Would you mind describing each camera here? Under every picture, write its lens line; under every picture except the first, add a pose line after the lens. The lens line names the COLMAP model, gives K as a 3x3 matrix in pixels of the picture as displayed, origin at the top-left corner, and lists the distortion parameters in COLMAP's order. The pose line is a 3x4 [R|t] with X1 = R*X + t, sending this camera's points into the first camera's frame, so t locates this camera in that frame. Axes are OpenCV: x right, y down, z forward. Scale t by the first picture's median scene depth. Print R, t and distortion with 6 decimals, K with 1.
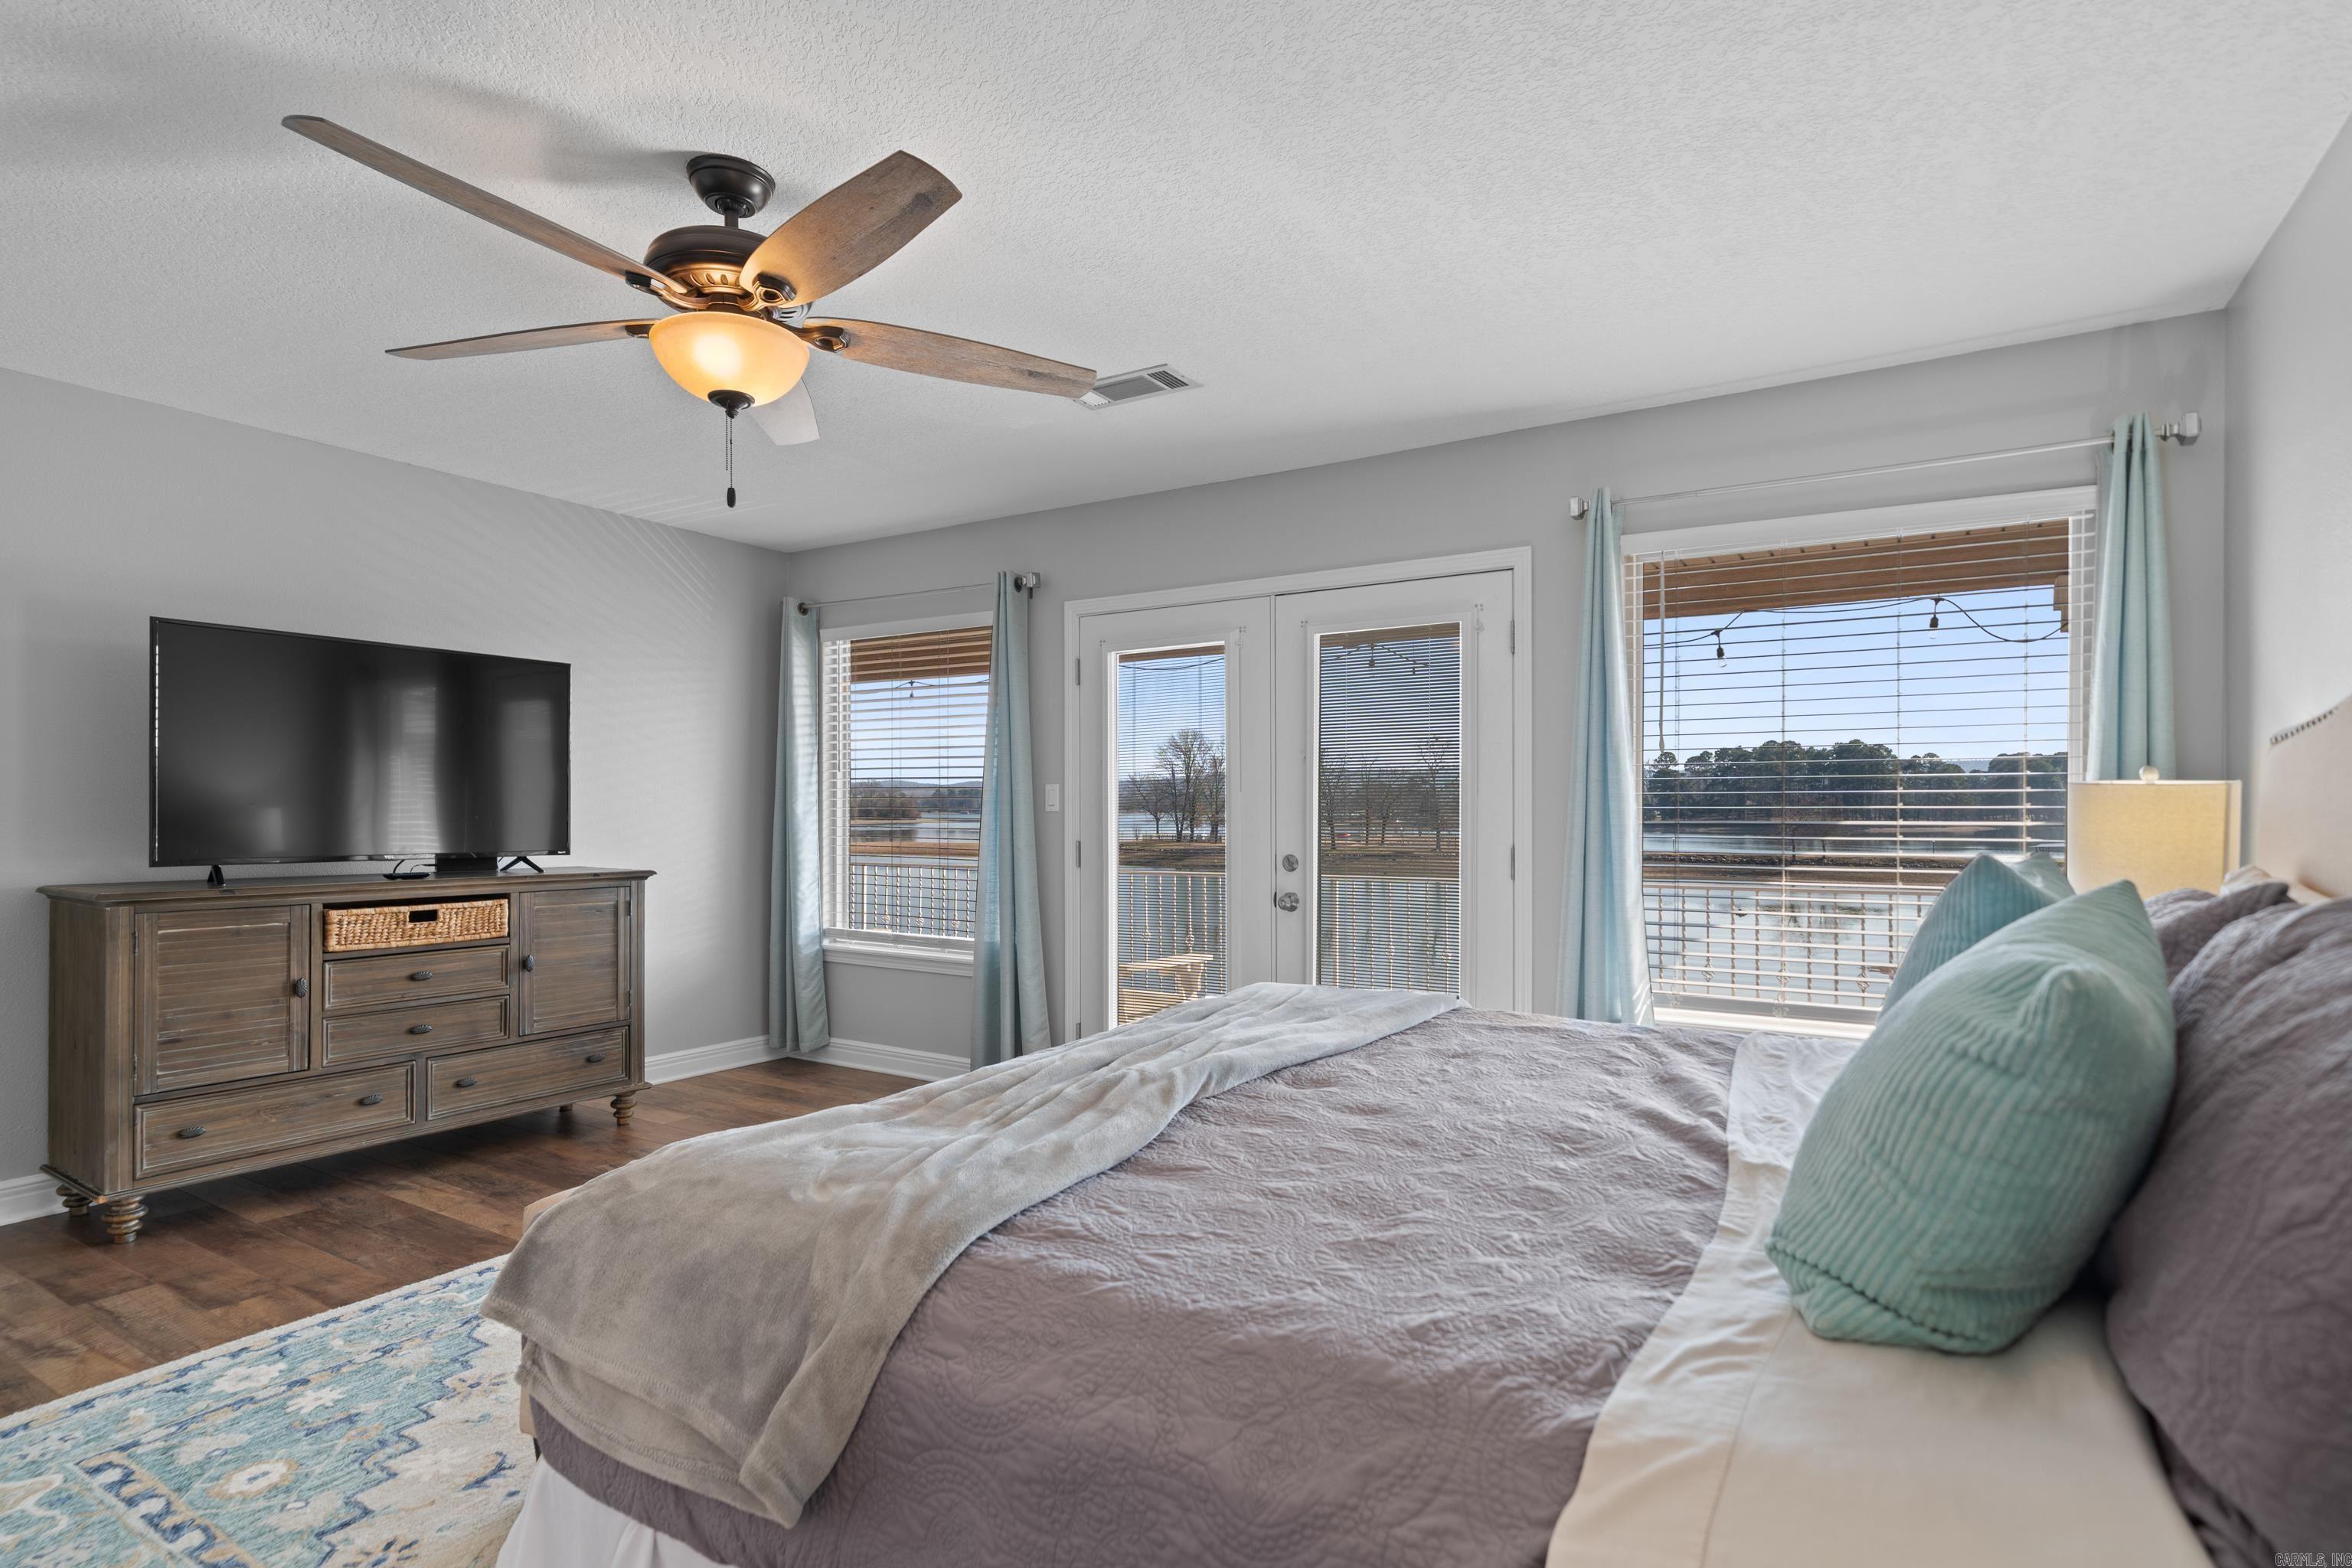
lens RADIAL K [[1177.8, 0, 1170.4], [0, 1177.8, 808.3], [0, 0, 1]] dist [0.001959, 0.001264]
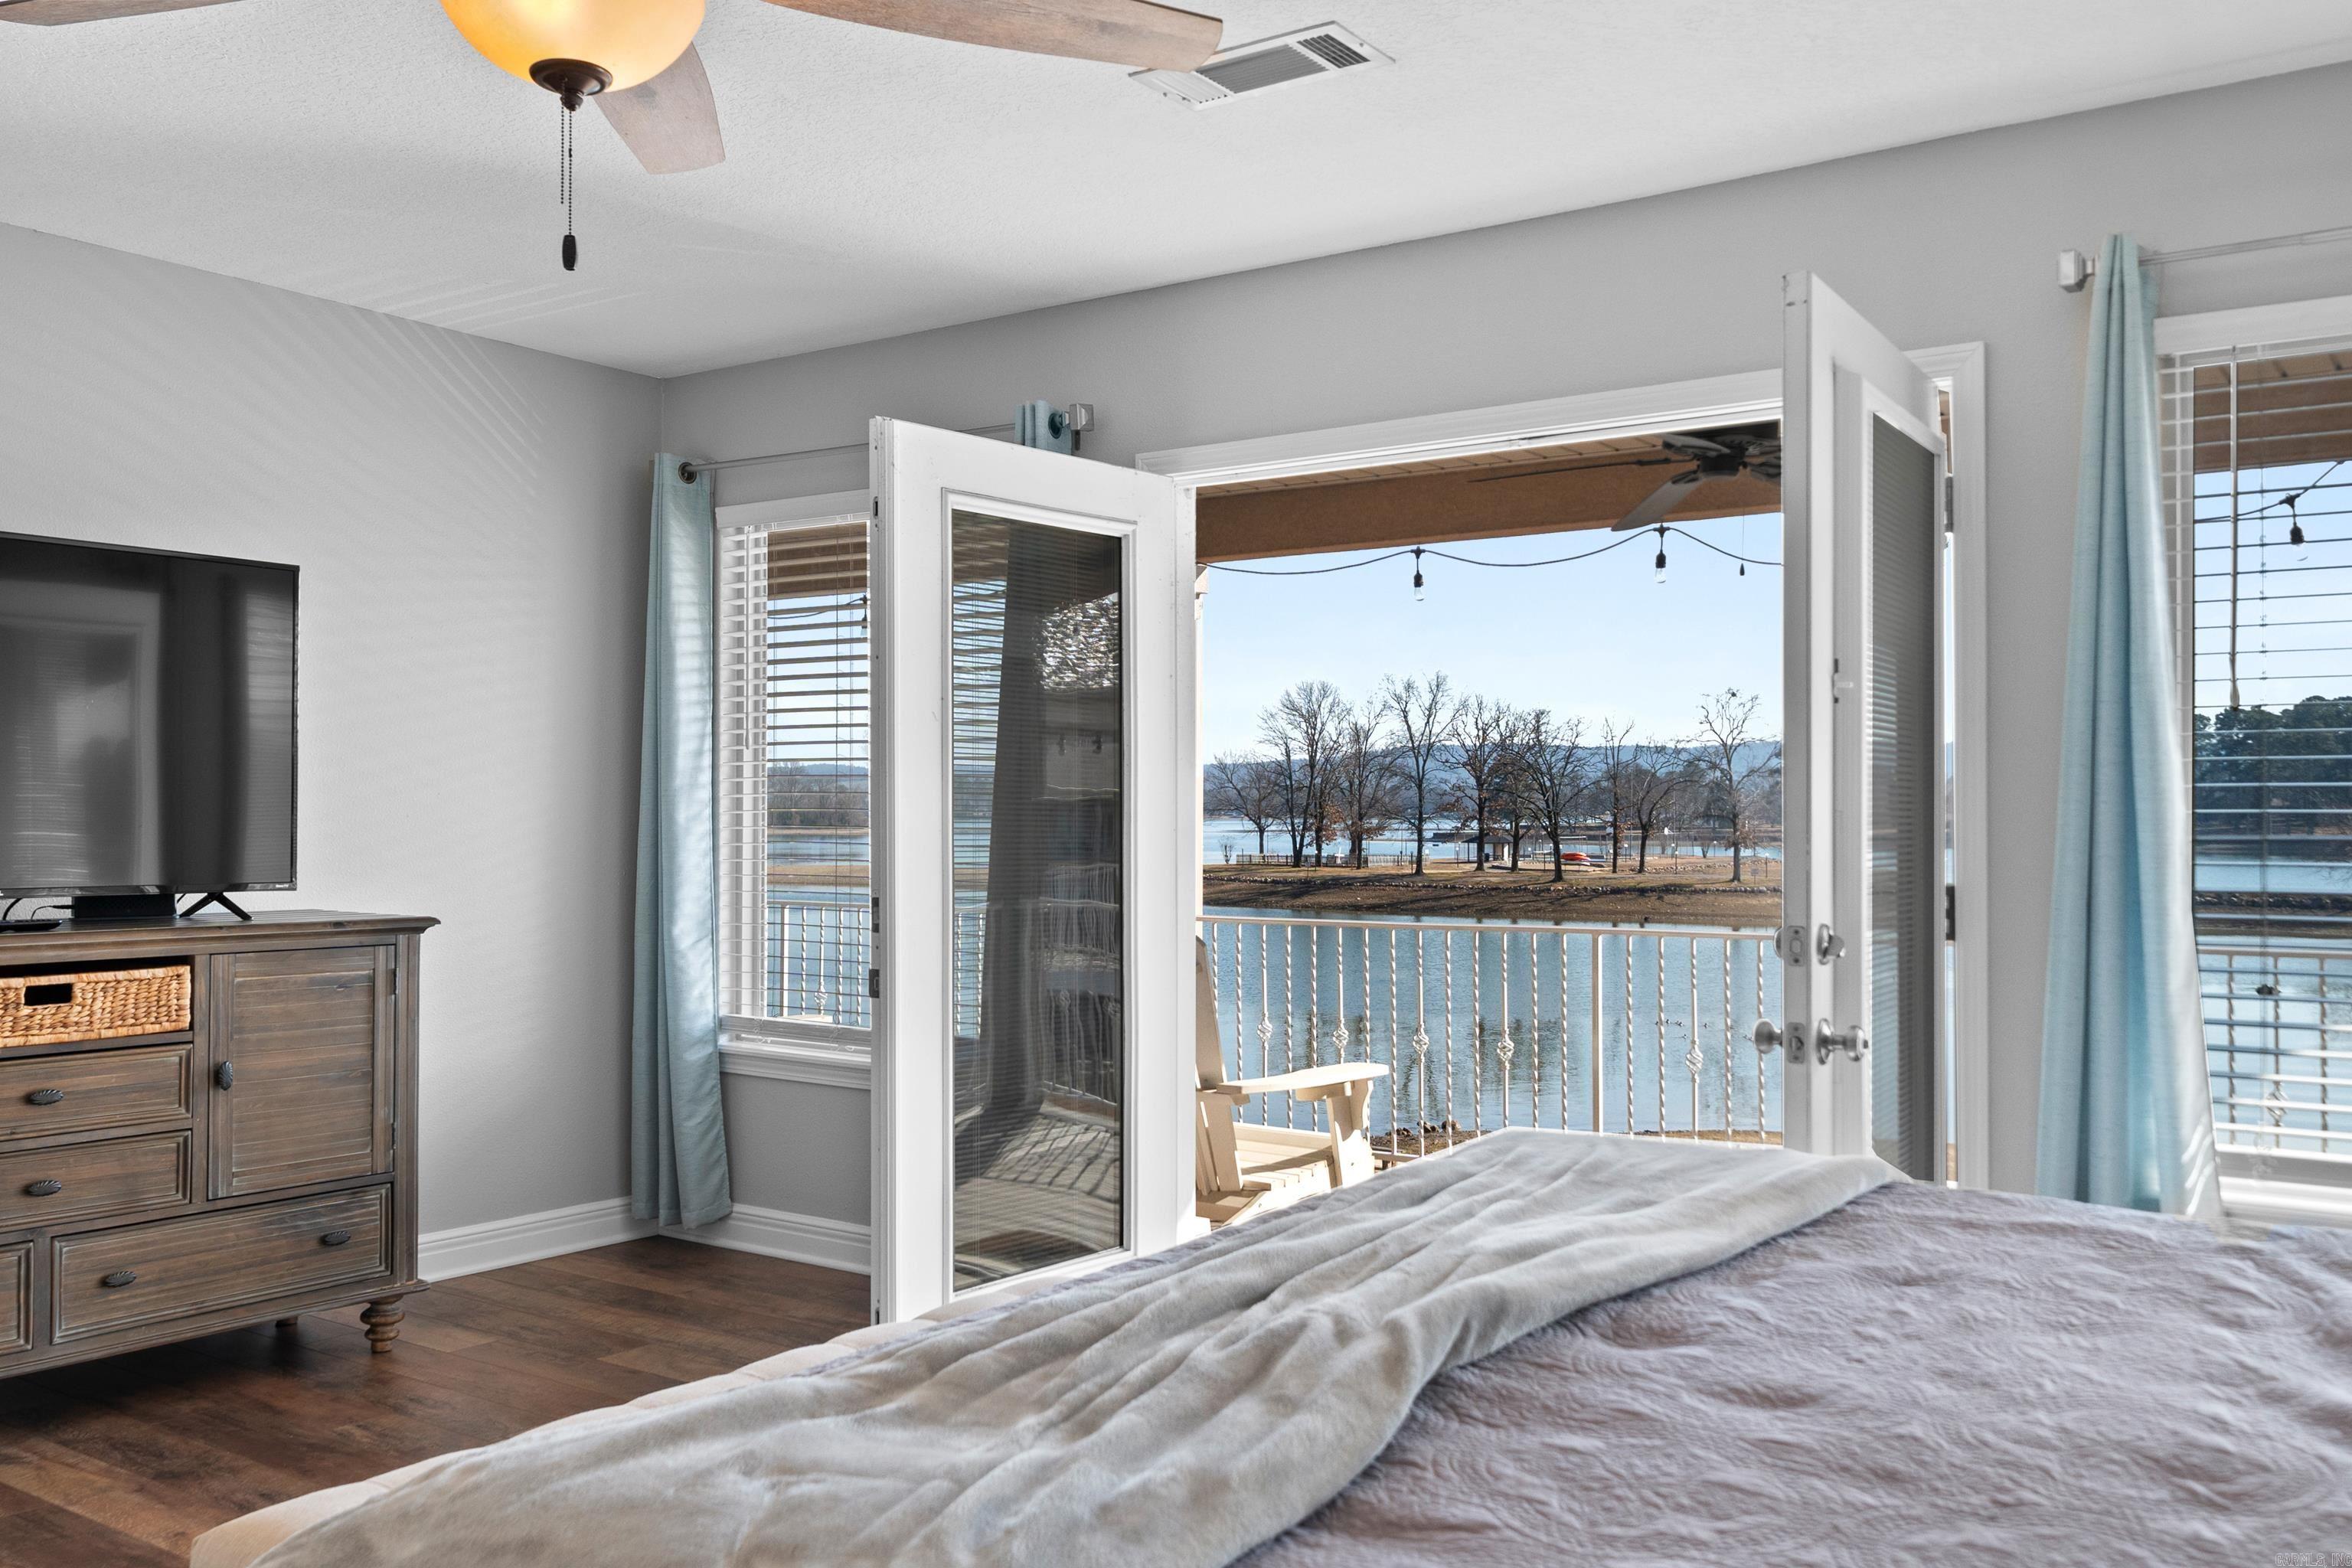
lens RADIAL K [[1955.2, 0, 1191.4], [0, 1955.2, 787.3], [0, 0, 1]] dist [0.007319, -0.002694]
pose [[0.998886, 0.000317, -0.047179, -0.022554], [-0.000884, 0.999928, -0.011994, -0.000568], [0.047171, 0.012022, 0.998814, 0.058883]]
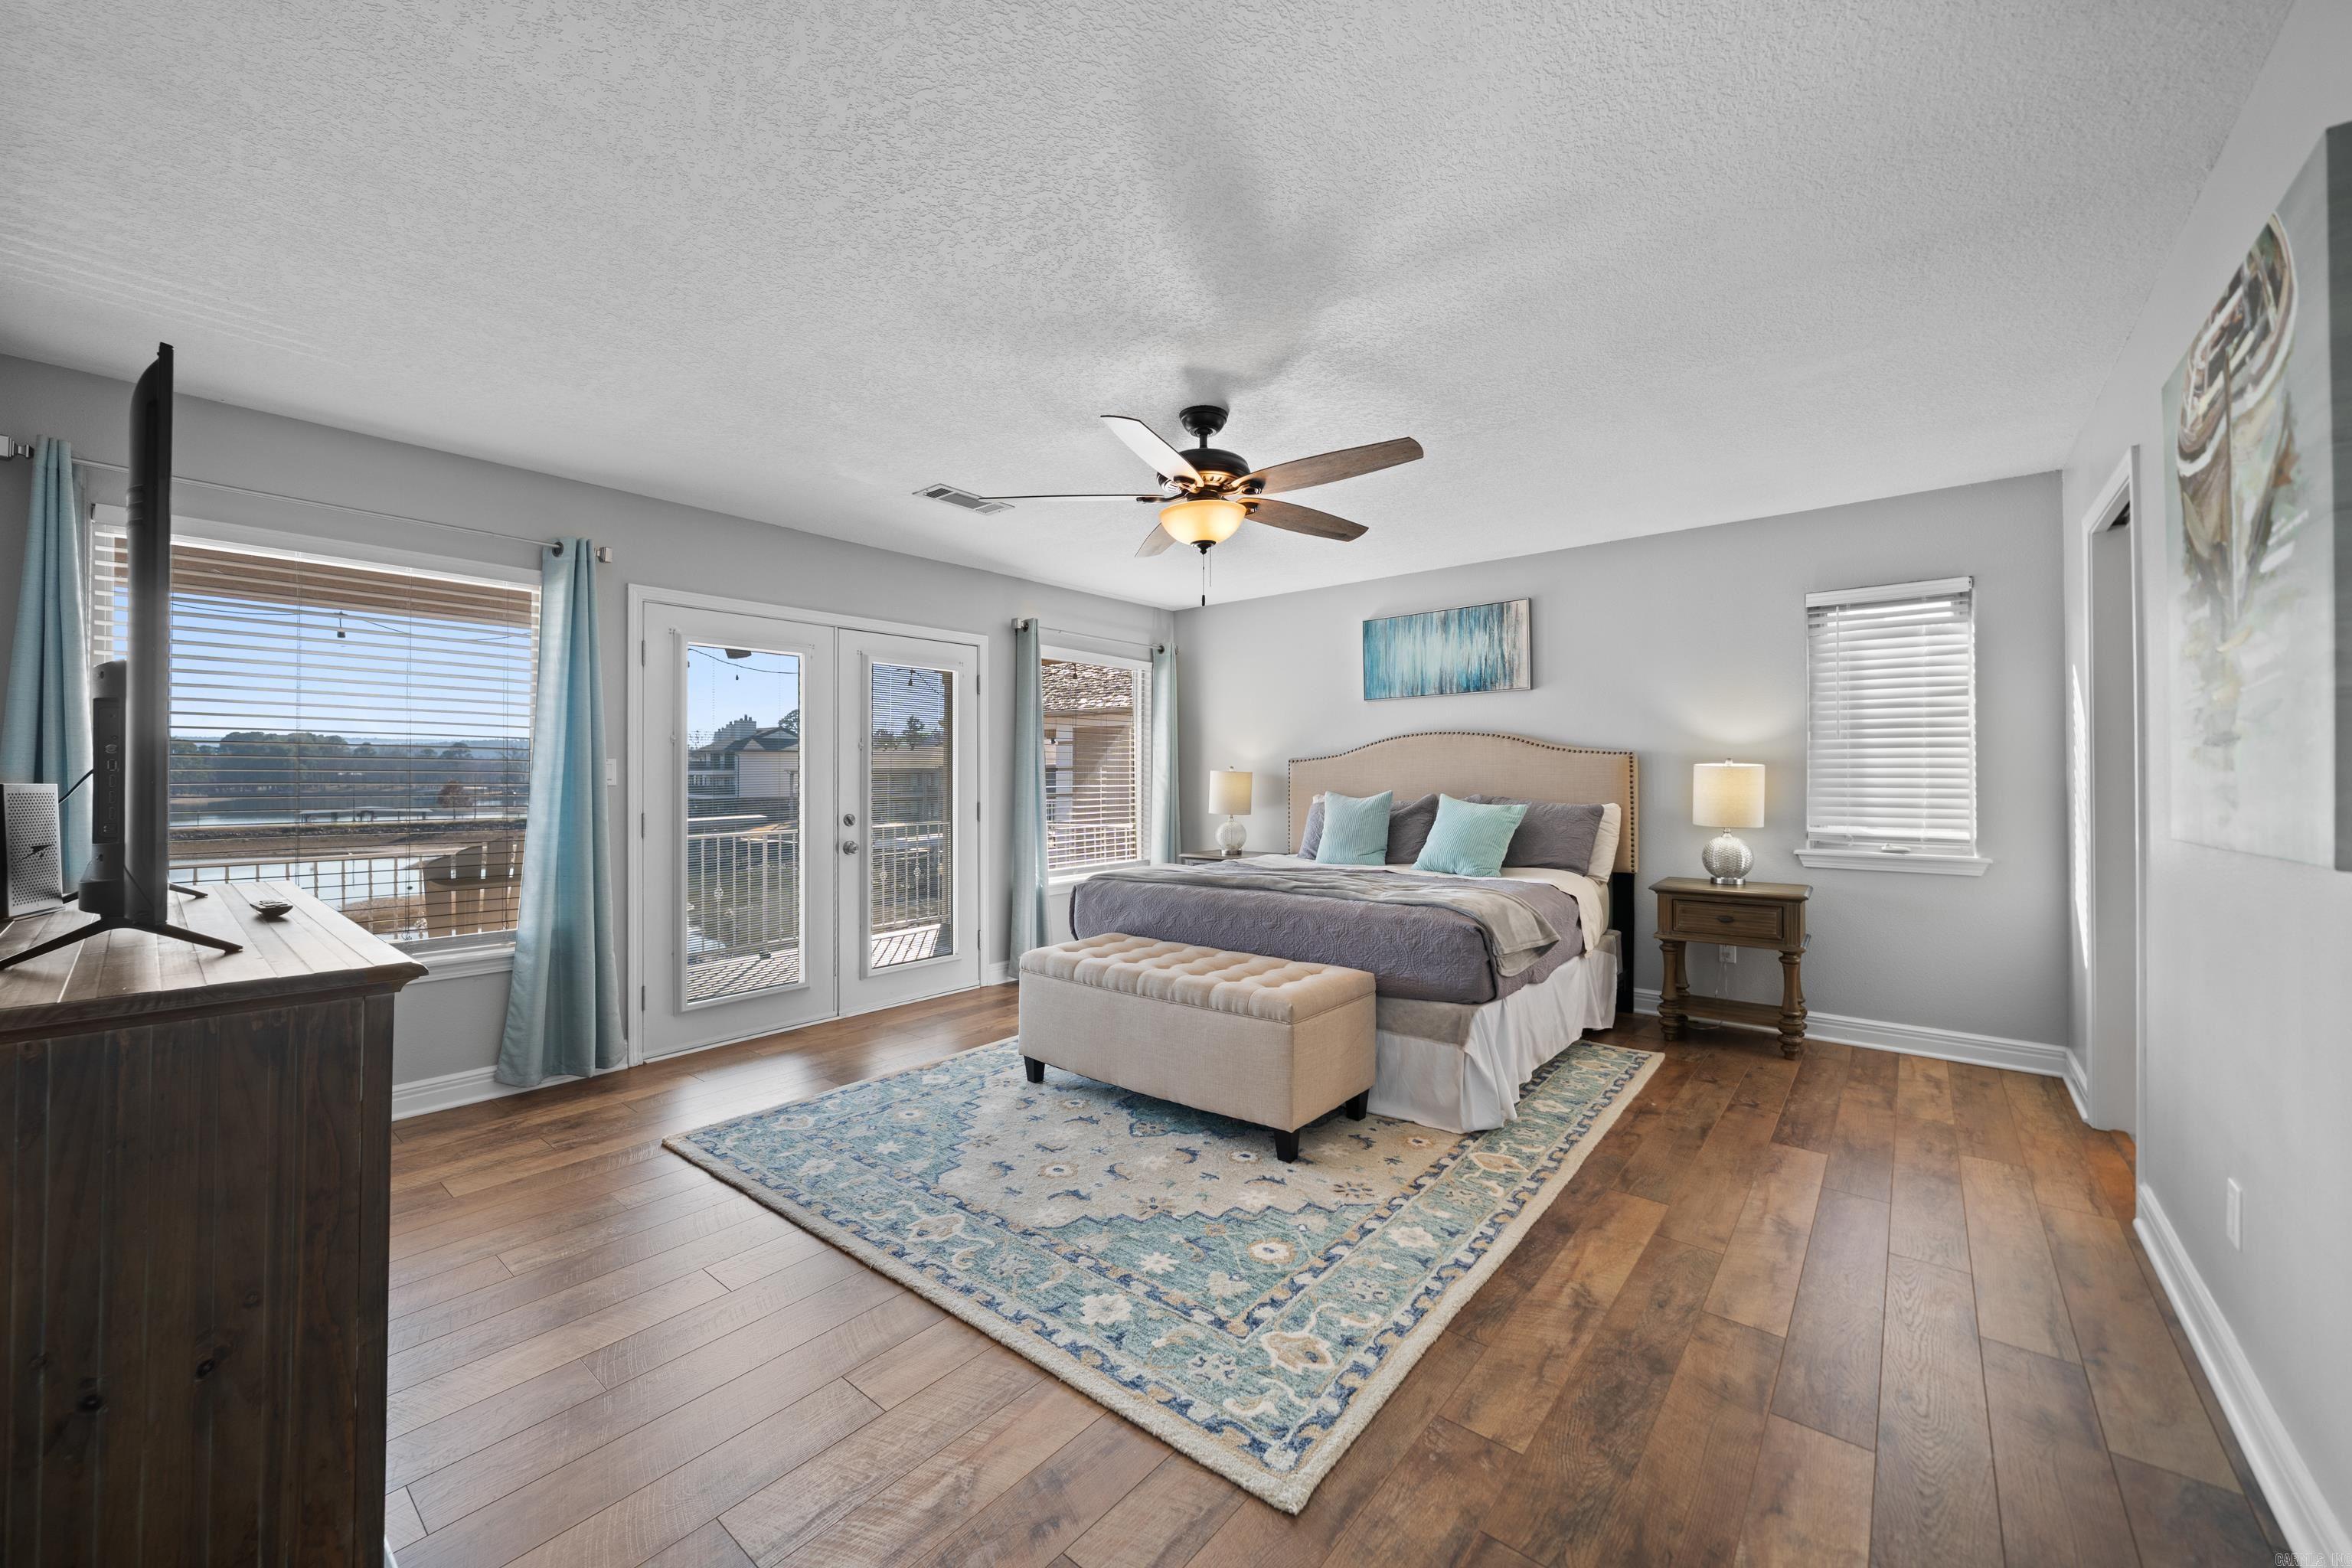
lens RADIAL K [[901.8, 0, 1168.8], [0, 901.8, 772.1], [0, 0, 1]] dist [-0.001798, -0.000196]
pose [[0.135145, 0.006148, 0.990807, -1.139936], [0.003852, 0.999970, -0.006731, -0.002807], [-0.990818, 0.004727, 0.135117, 0.591965]]
